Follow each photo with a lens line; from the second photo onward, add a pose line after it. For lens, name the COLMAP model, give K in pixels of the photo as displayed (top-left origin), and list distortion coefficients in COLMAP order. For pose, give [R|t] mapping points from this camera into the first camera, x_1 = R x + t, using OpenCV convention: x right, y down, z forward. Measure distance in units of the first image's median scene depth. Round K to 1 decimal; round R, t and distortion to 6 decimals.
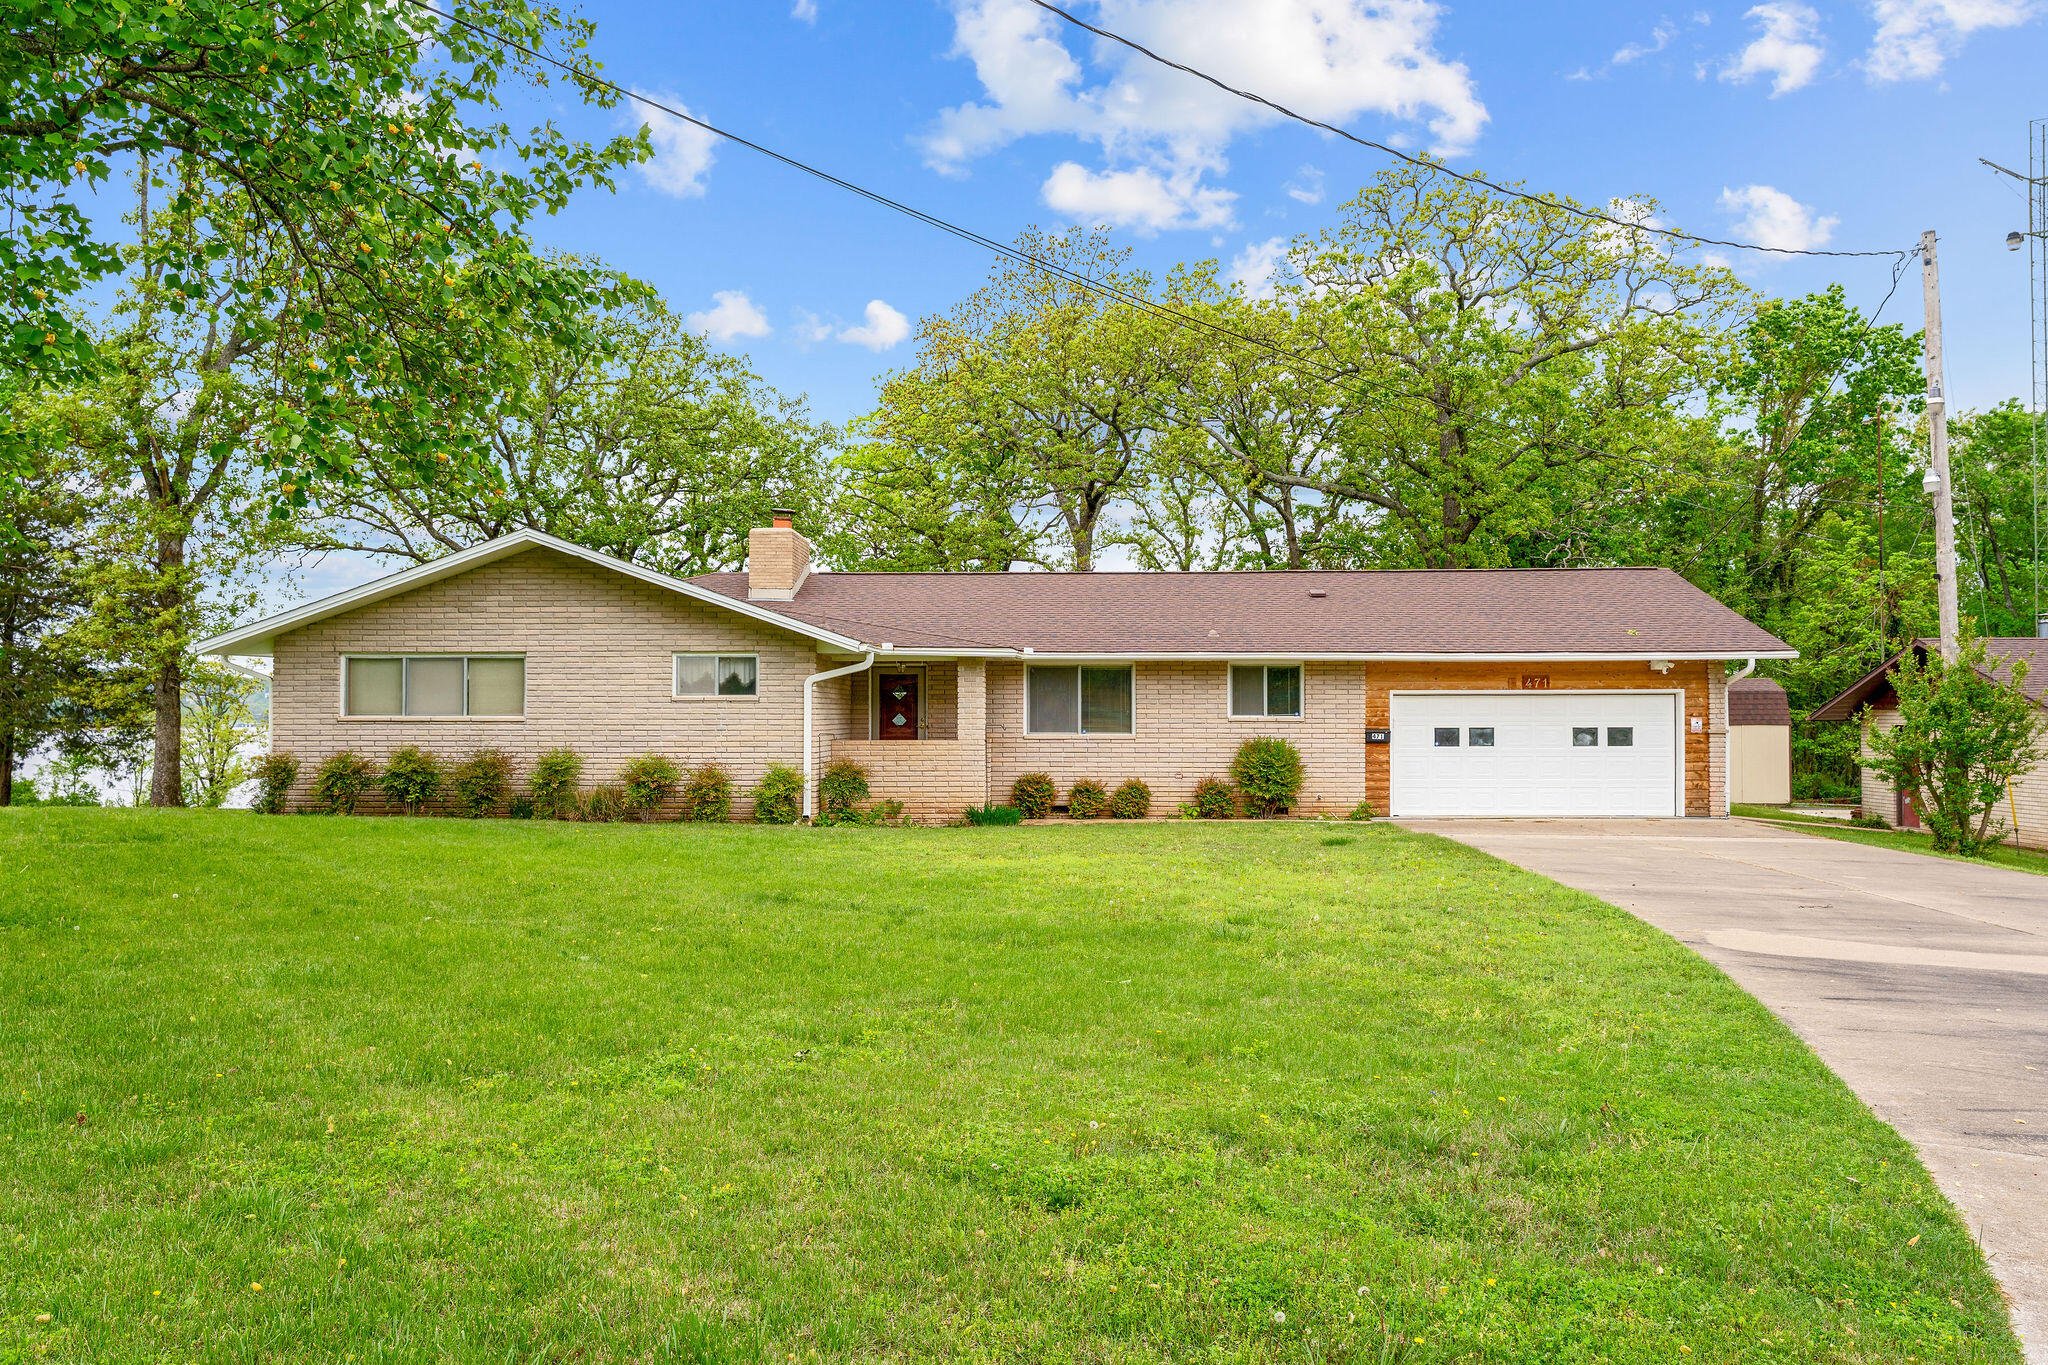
lens RADIAL K [[1567.5, 0, 1024.0], [0, 1567.5, 682.5], [0, 0, 1]] dist [-0.010517, 0.000396]
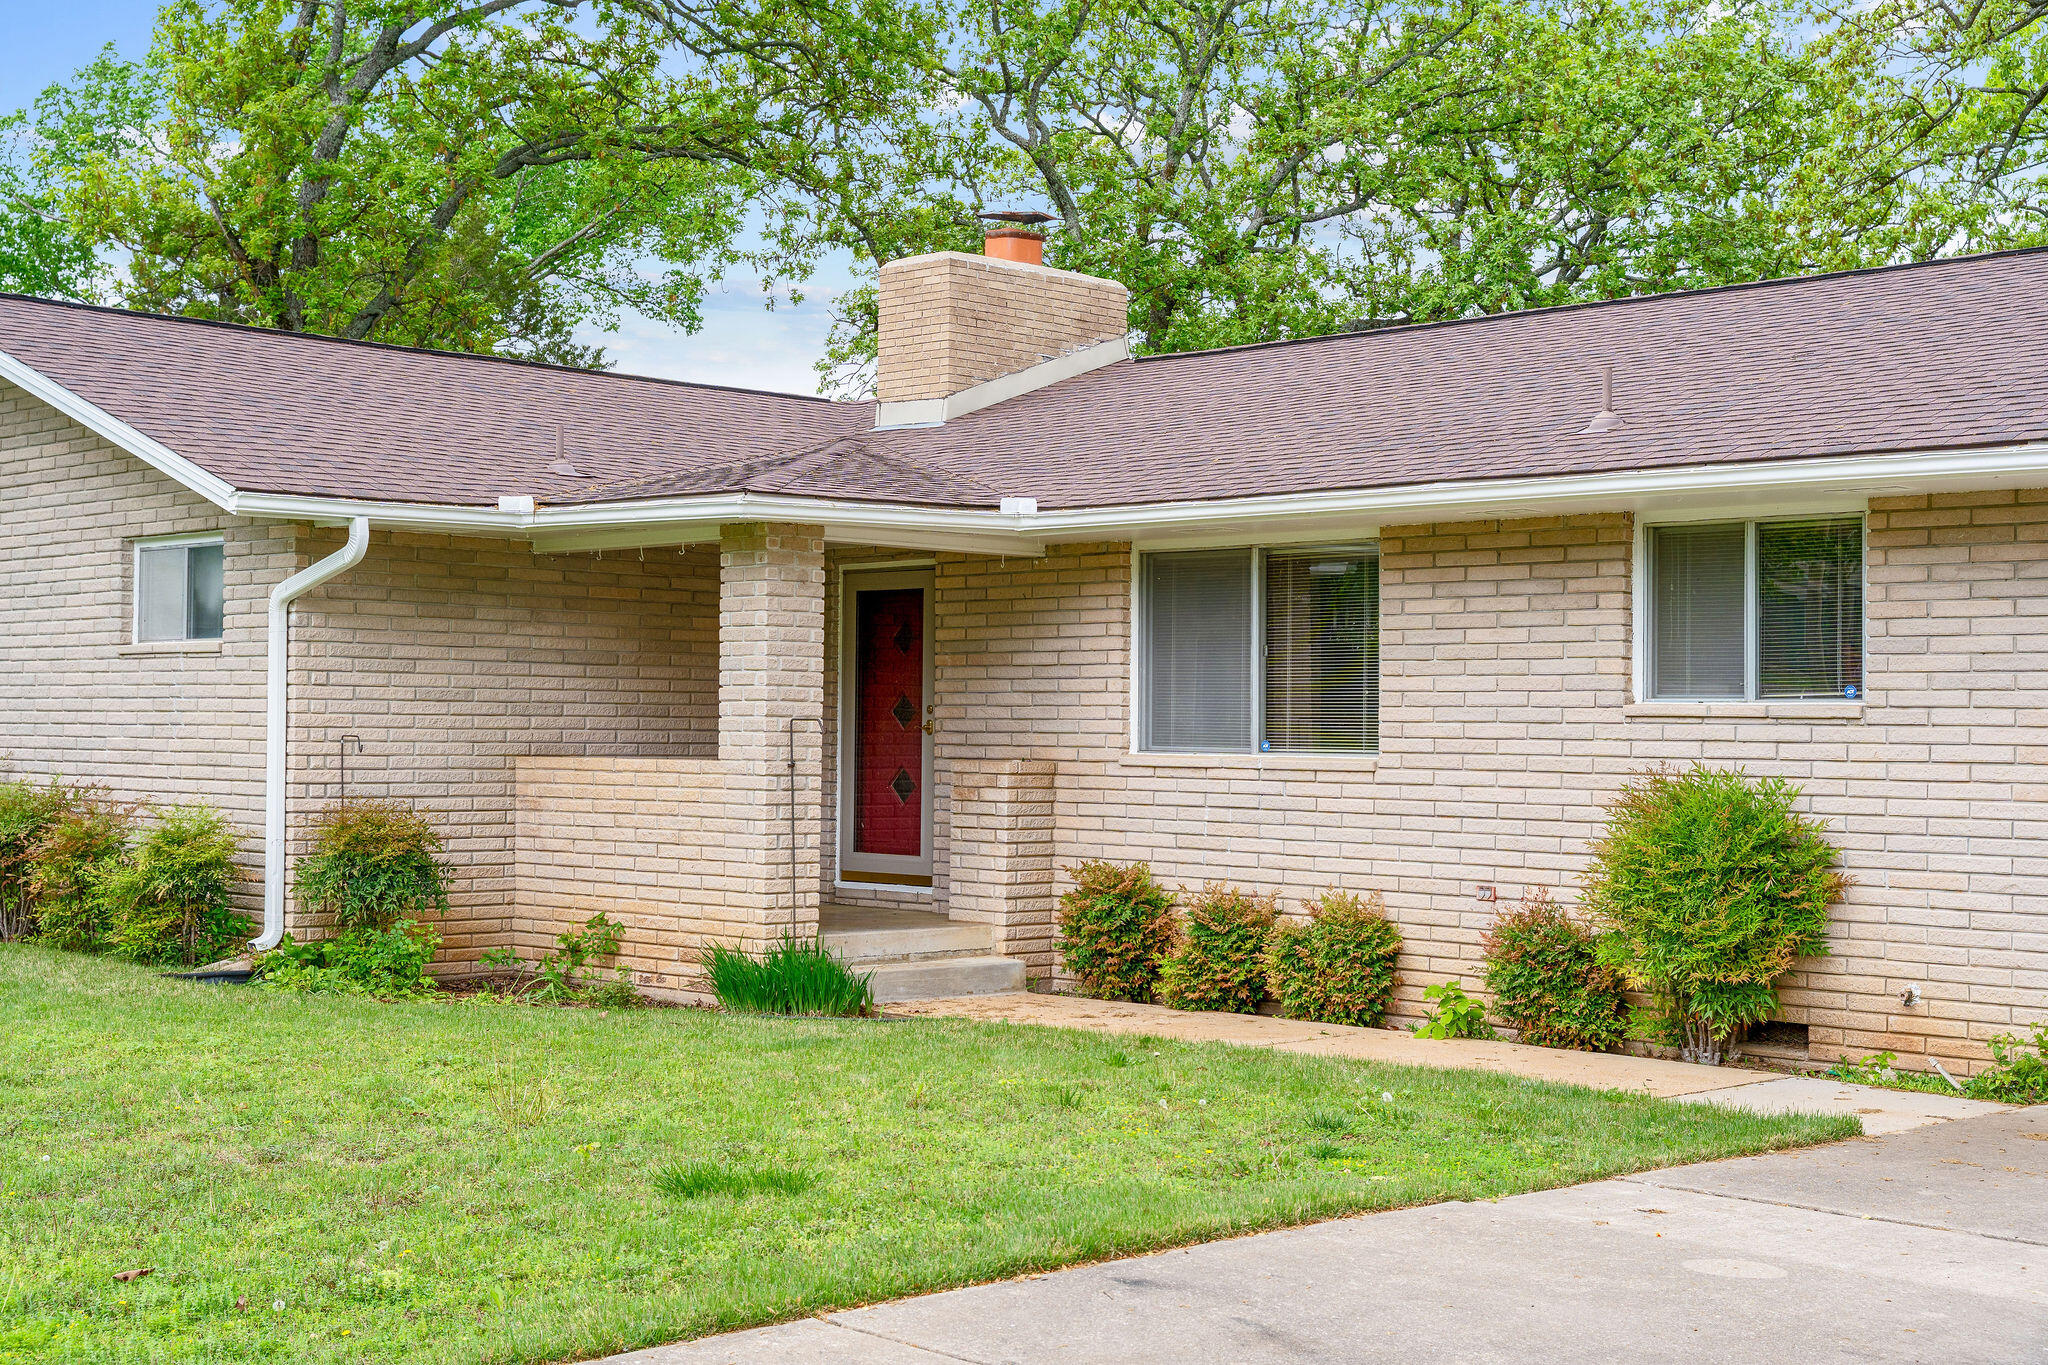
lens RADIAL K [[2668.0, 0, 1024.0], [0, 2668.0, 682.5], [0, 0, 1]] dist [-0.018618, -0.026993]
pose [[0.718853, -0.003967, -0.695150, 0.396434], [0.005822, 0.999983, 0.000314, 0.017658], [0.695137, -0.004273, 0.718864, 0.564069]]
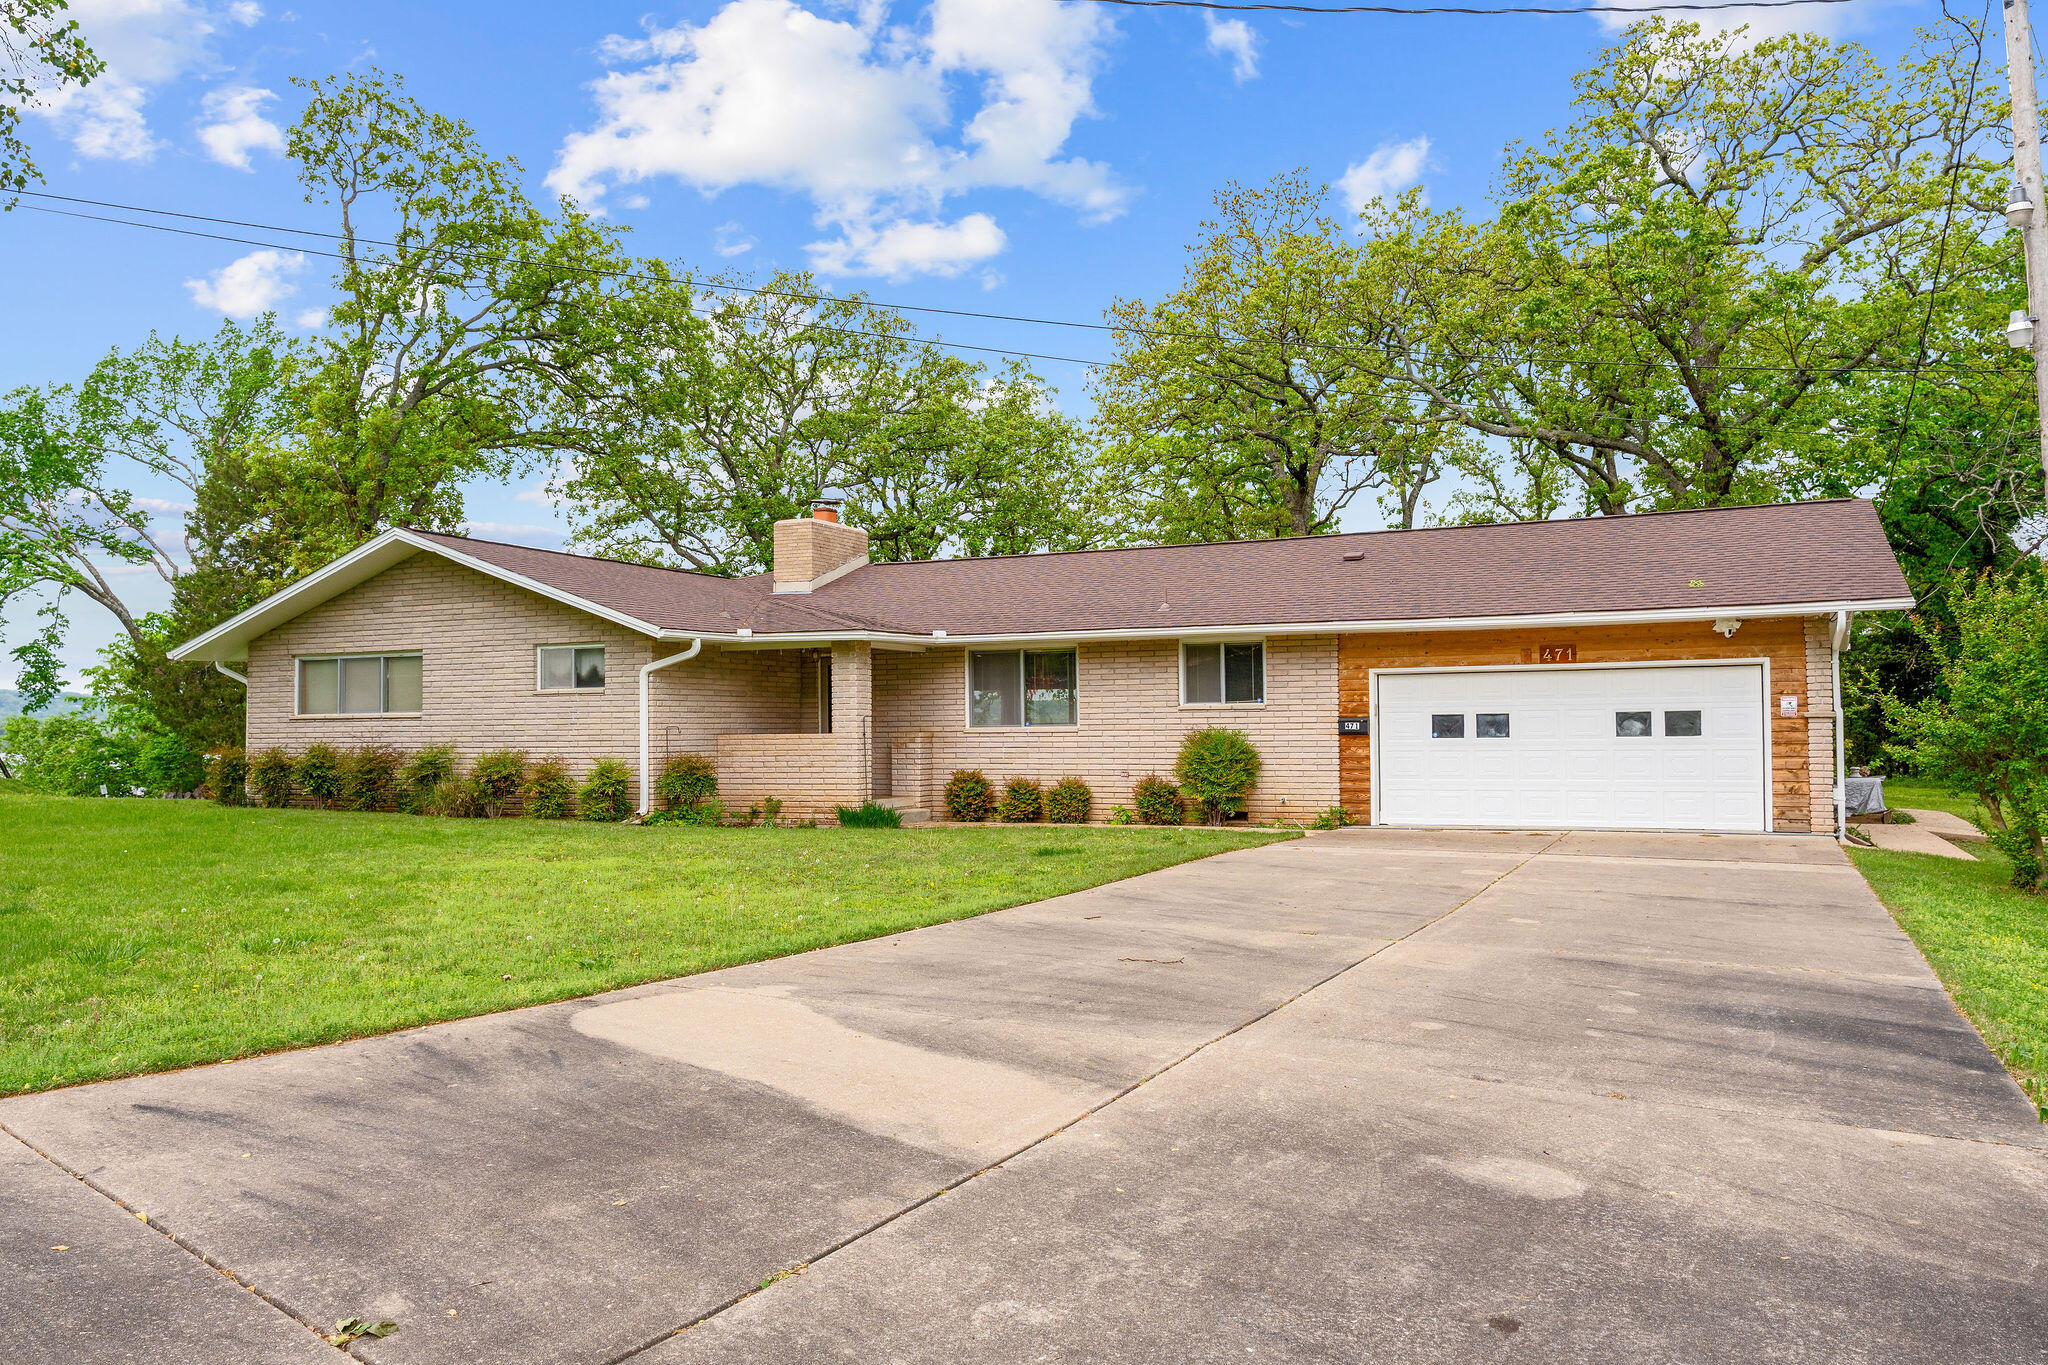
lens RADIAL K [[1494.9, 0, 1024.0], [0, 1494.9, 682.5], [0, 0, 1]] dist [-0.049504, 0.000309]
pose [[0.917841, -0.020526, -0.396417, 0.374445], [0.018436, 0.999789, -0.009082, 0.015735], [0.396520, 0.001028, 0.918025, 0.226046]]
